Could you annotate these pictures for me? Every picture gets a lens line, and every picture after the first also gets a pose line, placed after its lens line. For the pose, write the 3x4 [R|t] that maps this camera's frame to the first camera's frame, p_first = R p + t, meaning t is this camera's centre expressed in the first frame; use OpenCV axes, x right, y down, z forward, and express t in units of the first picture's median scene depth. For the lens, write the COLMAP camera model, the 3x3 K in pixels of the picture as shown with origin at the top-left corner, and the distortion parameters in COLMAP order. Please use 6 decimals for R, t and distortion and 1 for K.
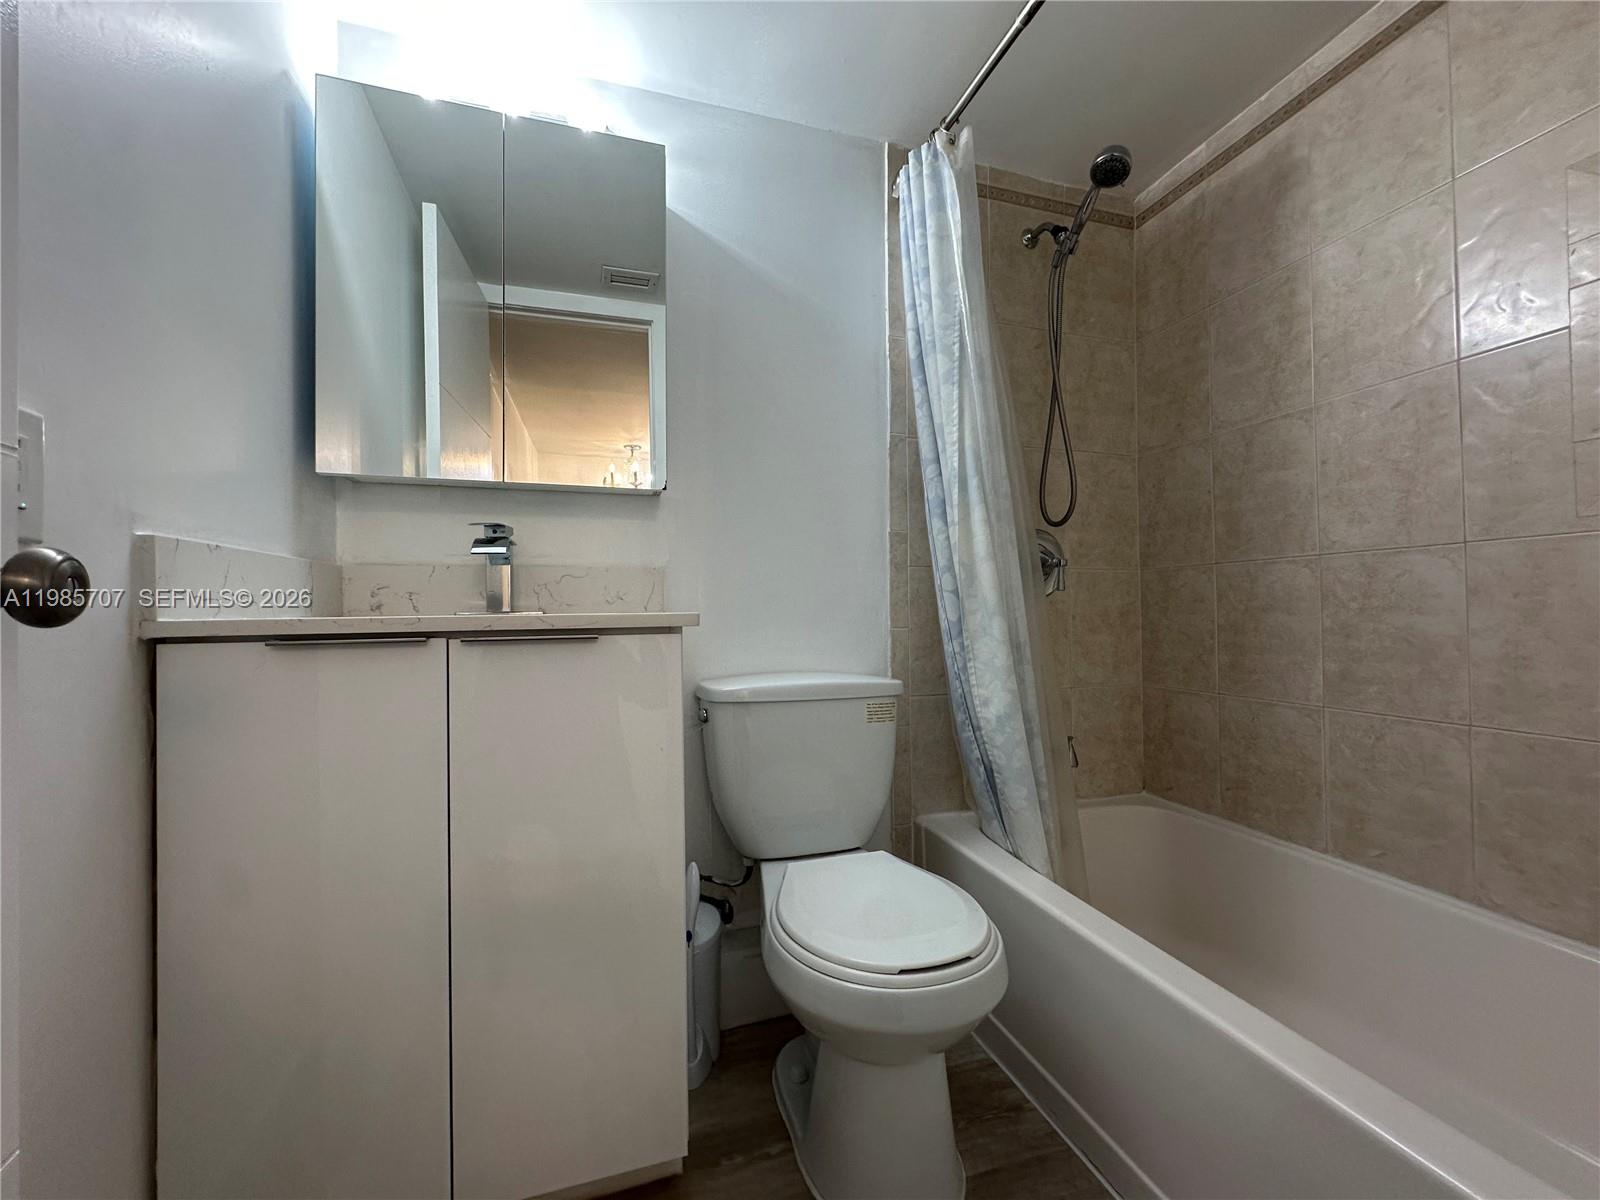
lens RADIAL K [[638.3, 0, 797.6], [0, 638.3, 603.1], [0, 0, 1]] dist [-0.002312, -0.000241]
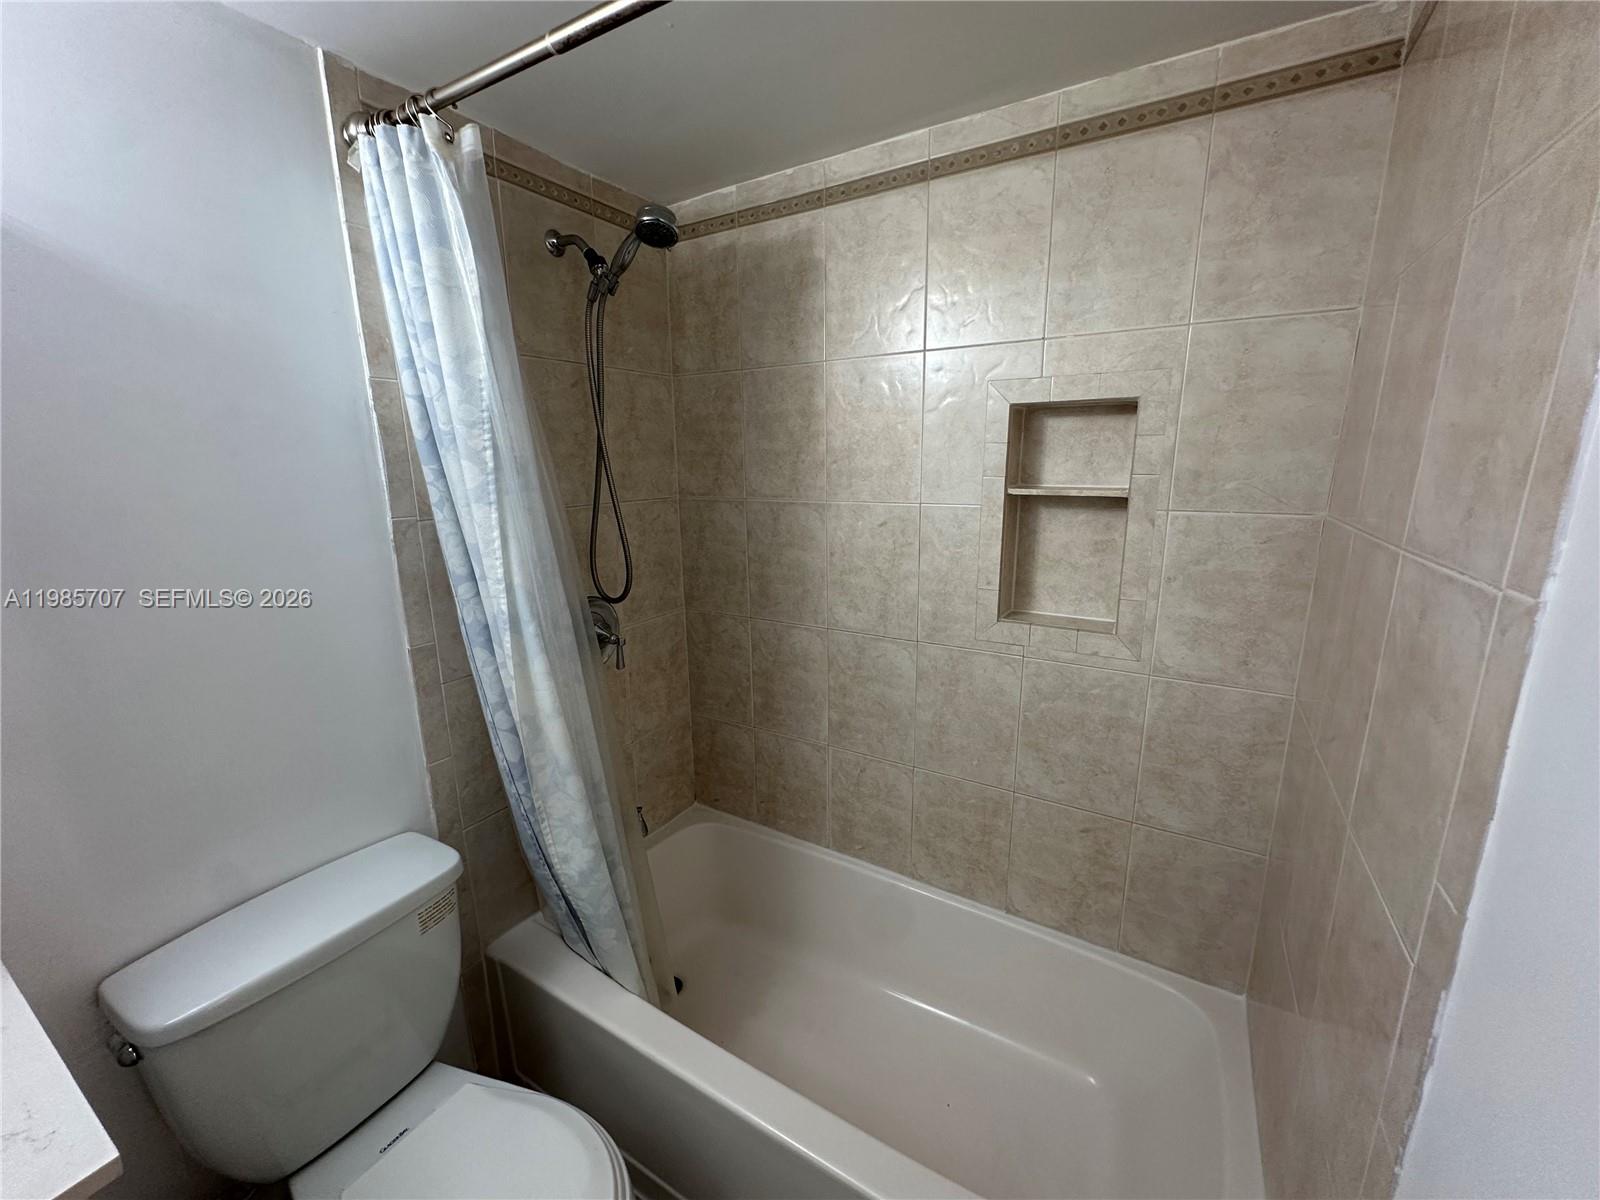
lens RADIAL K [[638.3, 0, 797.6], [0, 638.3, 603.1], [0, 0, 1]] dist [-0.002312, -0.000241]
pose [[0.745483, -0.149110, 0.649632, 0.004257], [-0.003355, 0.973803, 0.227367, -0.382396], [-0.666516, -0.171678, 0.725454, 0.169151]]
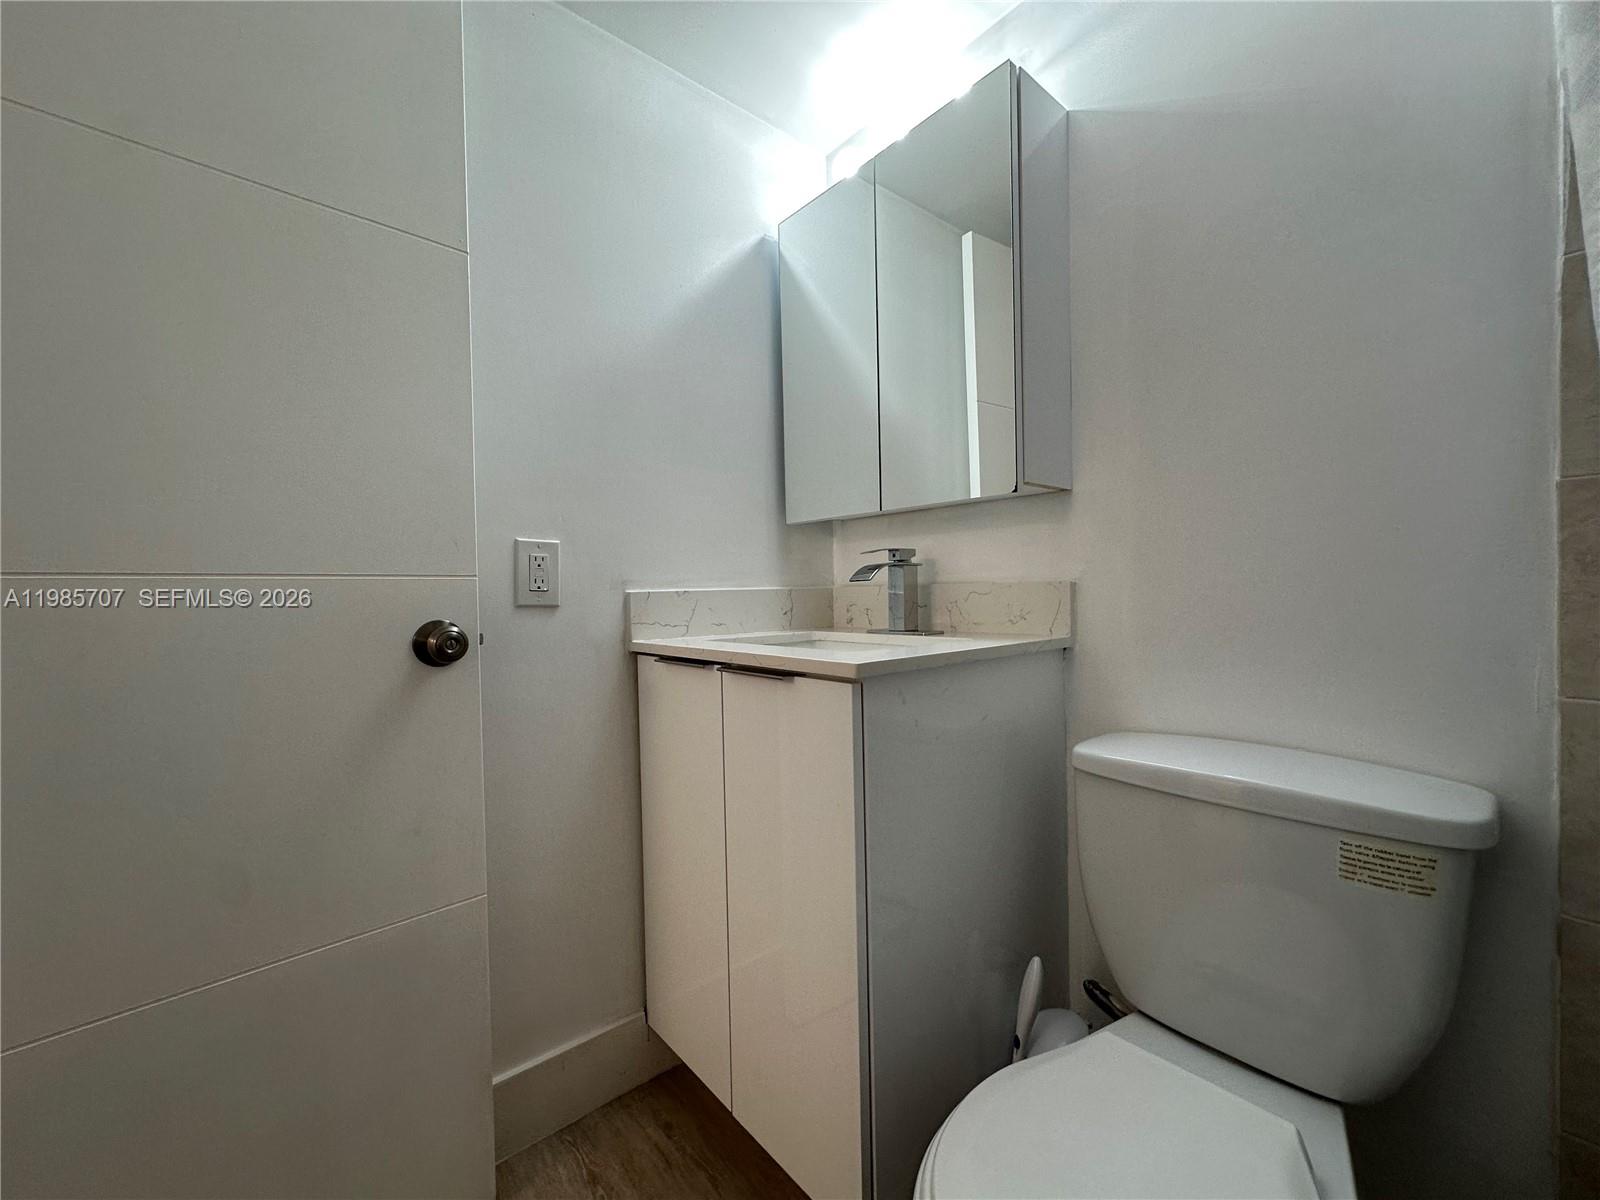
lens RADIAL K [[638.3, 0, 797.6], [0, 638.3, 603.1], [0, 0, 1]] dist [-0.002312, -0.000241]
pose [[0.388031, 0.018505, -0.921460, 0.393564], [0.026054, 0.999179, 0.031037, -0.060807], [0.921278, -0.036051, 0.387230, 0.379293]]
